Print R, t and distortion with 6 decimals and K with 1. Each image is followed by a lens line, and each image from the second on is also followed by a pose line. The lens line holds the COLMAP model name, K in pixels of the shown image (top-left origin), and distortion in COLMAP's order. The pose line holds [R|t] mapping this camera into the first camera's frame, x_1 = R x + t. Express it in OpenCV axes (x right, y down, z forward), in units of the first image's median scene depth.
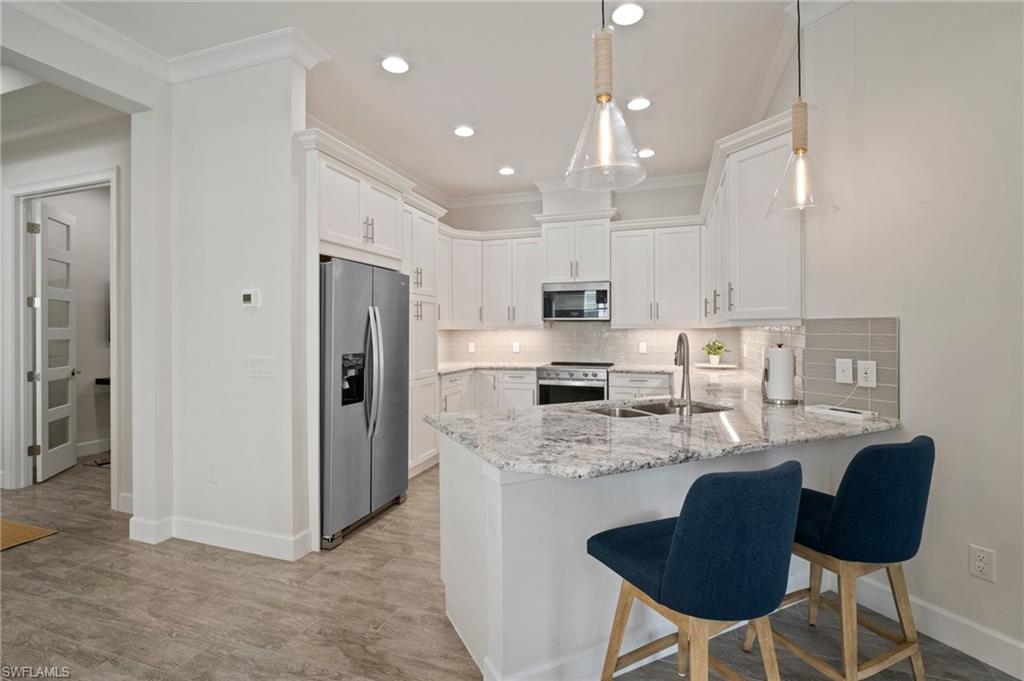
lens RADIAL K [[474.1, 0, 508.0], [0, 474.1, 330.4], [0, 0, 1]] dist [-0.001117, -0.005406]
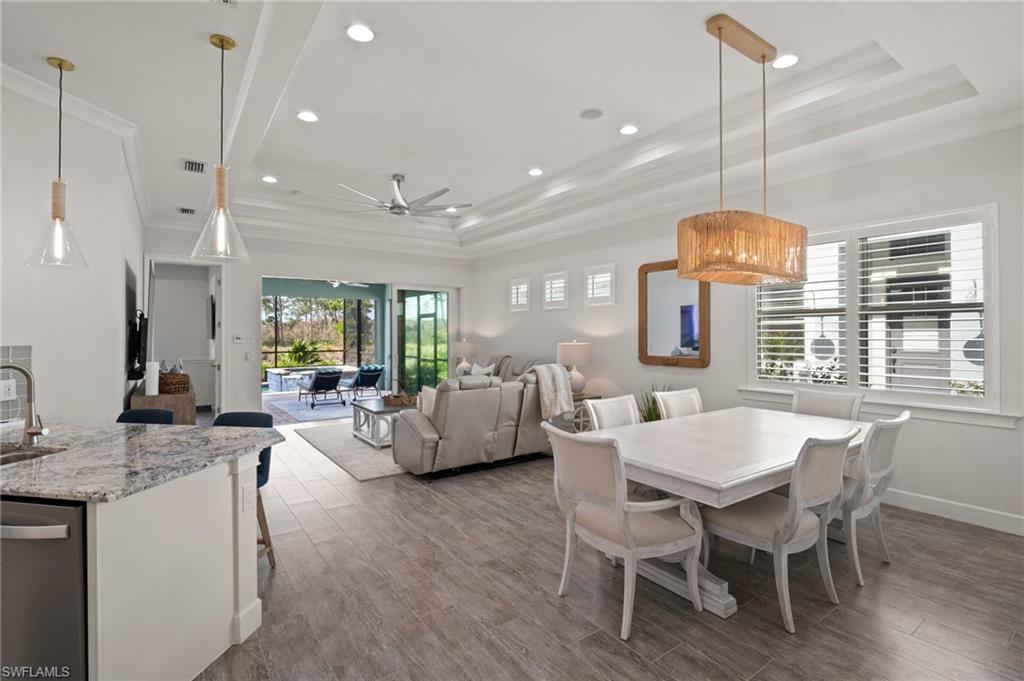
lens RADIAL K [[474.1, 0, 508.0], [0, 474.1, 330.4], [0, 0, 1]] dist [-0.001117, -0.005406]
pose [[-0.812916, 0.009217, 0.582308, -0.876432], [0.007461, 0.999958, -0.005412, -0.043508], [-0.582333, -0.000055, -0.812950, 1.021922]]
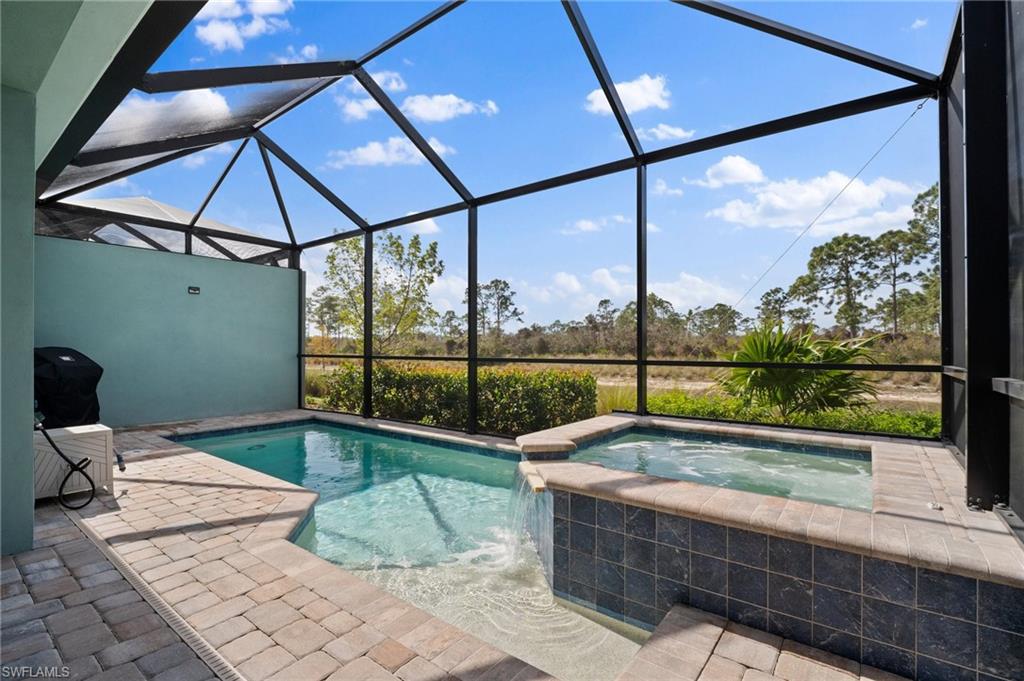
lens RADIAL K [[473.3, 0, 510.6], [0, 473.3, 351.0], [0, 0, 1]] dist [-0.002713, -0.000635]
pose [[0.314665, -0.001556, 0.949202, 3.027254], [0.002413, 0.999997, 0.000840, 0.132886], [-0.949200, 0.002026, 0.314667, -2.121797]]
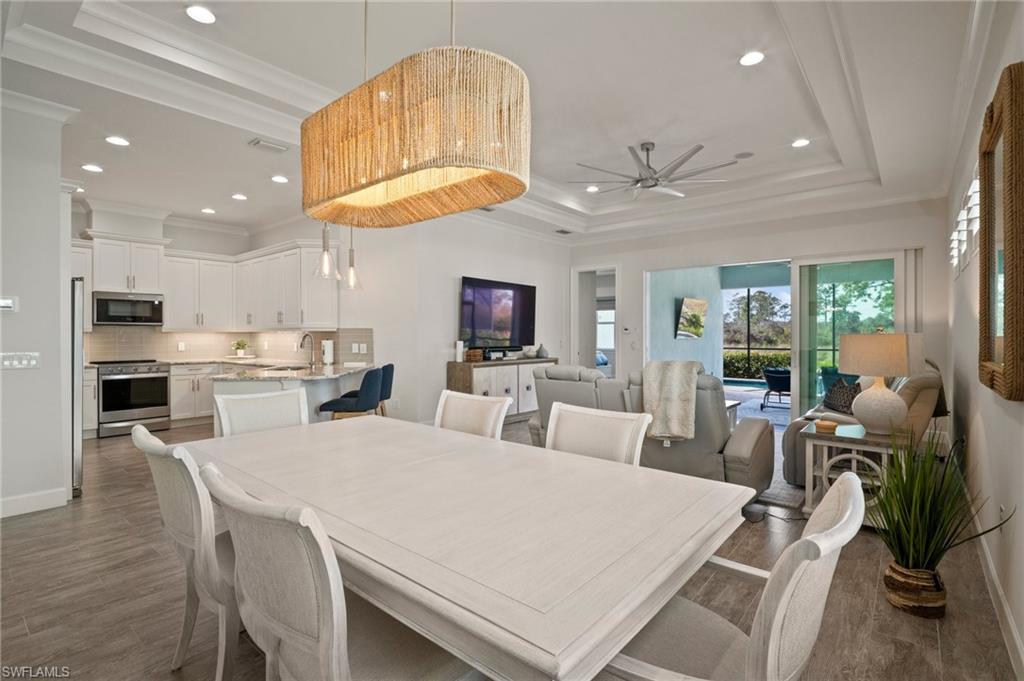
lens RADIAL K [[484.3, 0, 506.5], [0, 484.3, 329.8], [0, 0, 1]] dist [-0.001985, -0.000813]
pose [[0.361057, 0.010855, 0.932480, -1.264018], [0.001334, 0.999925, -0.012156, 0.014694], [-0.932543, 0.005633, 0.361016, -0.637814]]
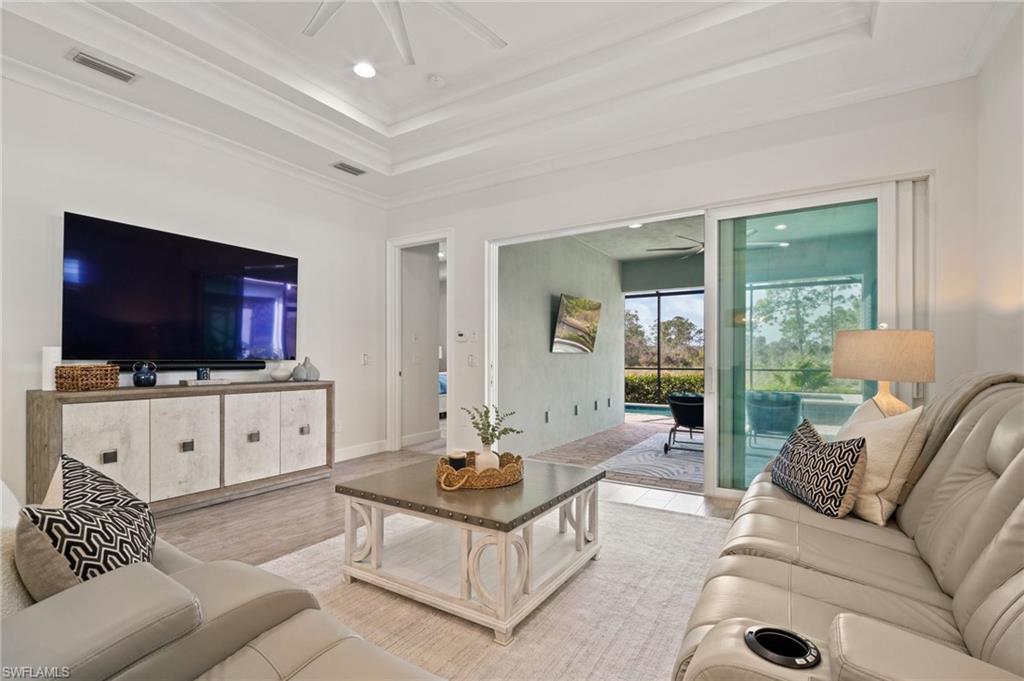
lens RADIAL K [[480.9, 0, 511.0], [0, 480.9, 356.5], [0, 0, 1]] dist [0.001868, -0.000416]
pose [[0.219884, 0.005923, 0.975508, 0.043127], [0.002584, 0.999975, -0.006654, 0.075368], [-0.975523, 0.003984, 0.219863, -0.852880]]
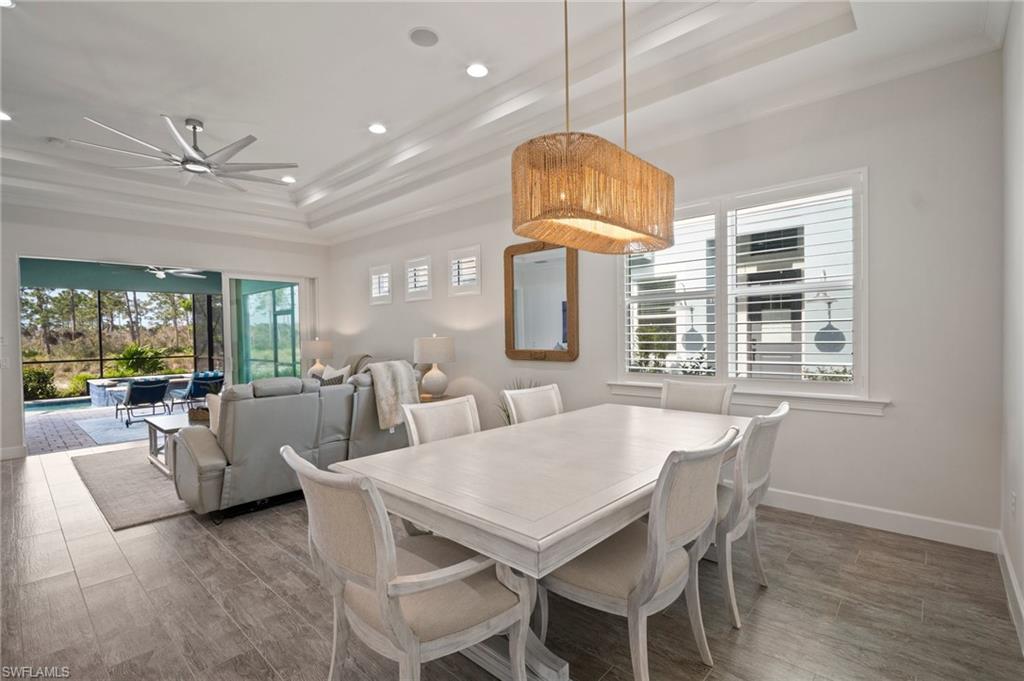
lens RADIAL K [[467.0, 0, 507.4], [0, 467.0, 344.3], [0, 0, 1]] dist [-0.003201, -0.001378]
pose [[-0.915801, 0.011570, 0.401465, -0.863752], [0.022037, 0.999527, 0.021464, 0.002480], [-0.401027, 0.028504, -0.915623, 0.625088]]
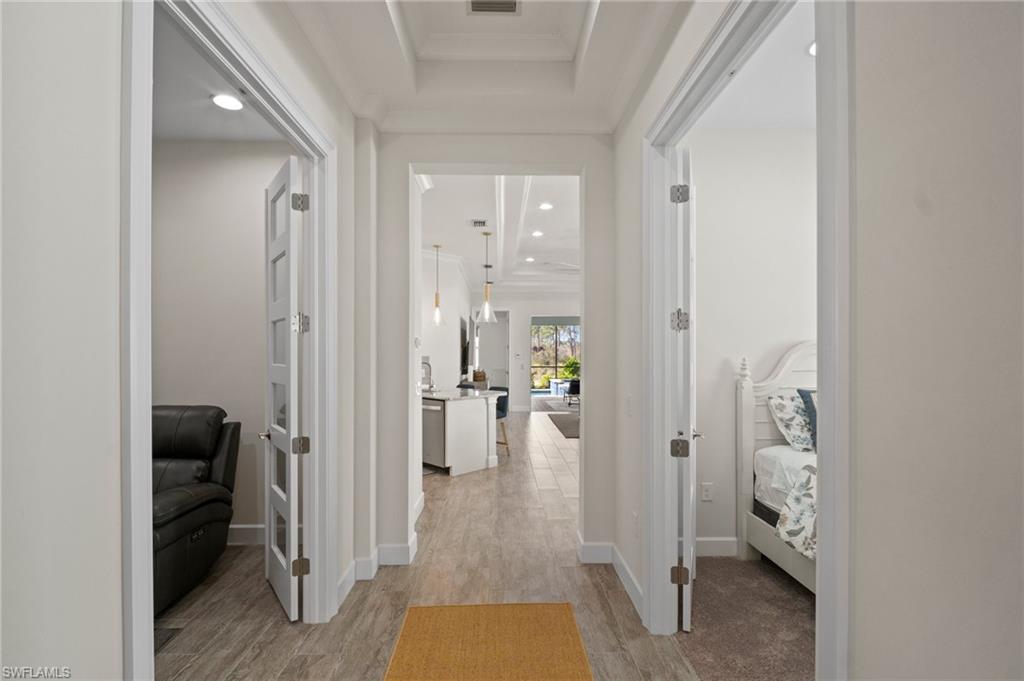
lens RADIAL K [[473.3, 0, 510.6], [0, 473.3, 351.0], [0, 0, 1]] dist [-0.002713, -0.000635]
pose [[-0.346148, 0.007144, 0.938153, -2.084829], [0.001233, 0.999974, -0.007160, -0.031120], [-0.938179, -0.001322, -0.346147, 1.284910]]
